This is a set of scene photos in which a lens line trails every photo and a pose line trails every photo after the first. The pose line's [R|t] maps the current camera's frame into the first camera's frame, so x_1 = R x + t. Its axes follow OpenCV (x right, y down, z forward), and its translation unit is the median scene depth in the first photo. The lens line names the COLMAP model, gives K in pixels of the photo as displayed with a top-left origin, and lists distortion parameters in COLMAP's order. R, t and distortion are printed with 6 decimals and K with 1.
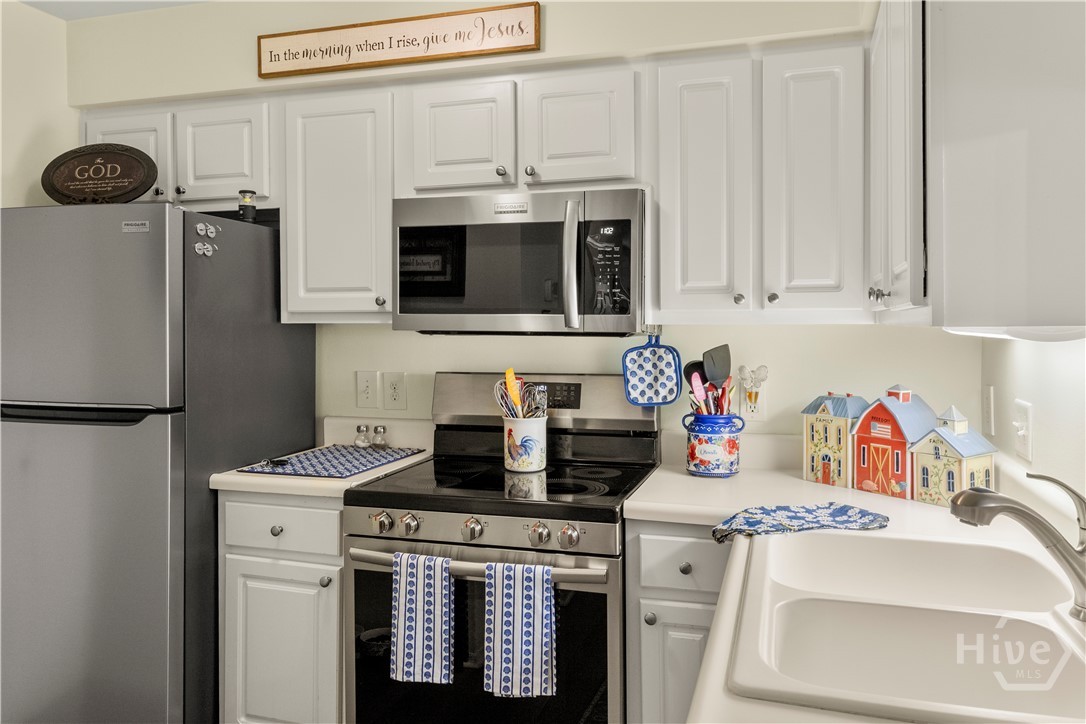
lens RADIAL K [[813.4, 0, 540.8], [0, 813.4, 332.1], [0, 0, 1]] dist [0.013165, -0.003892]
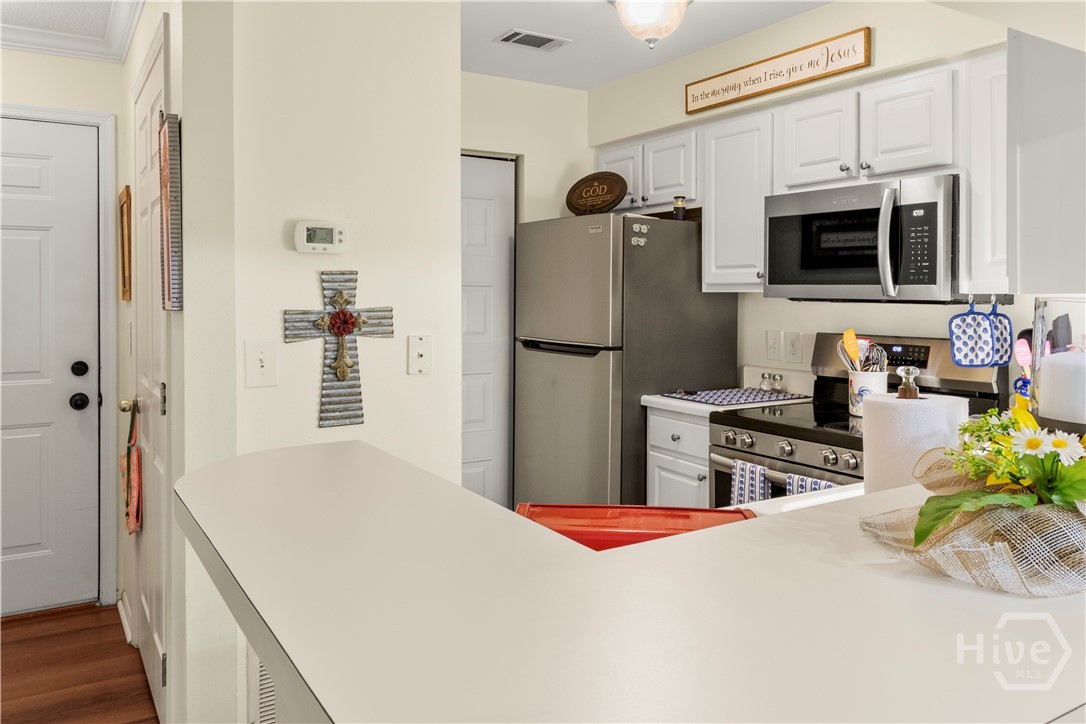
lens RADIAL K [[813.9, 0, 543.9], [0, 813.9, 297.9], [0, 0, 1]] dist [0.000228, -0.000973]
pose [[0.751933, 0.007598, -0.659196, 0.429271], [-0.012239, 0.999922, -0.002435, 0.006202], [0.659126, 0.009899, 0.751967, -0.217036]]
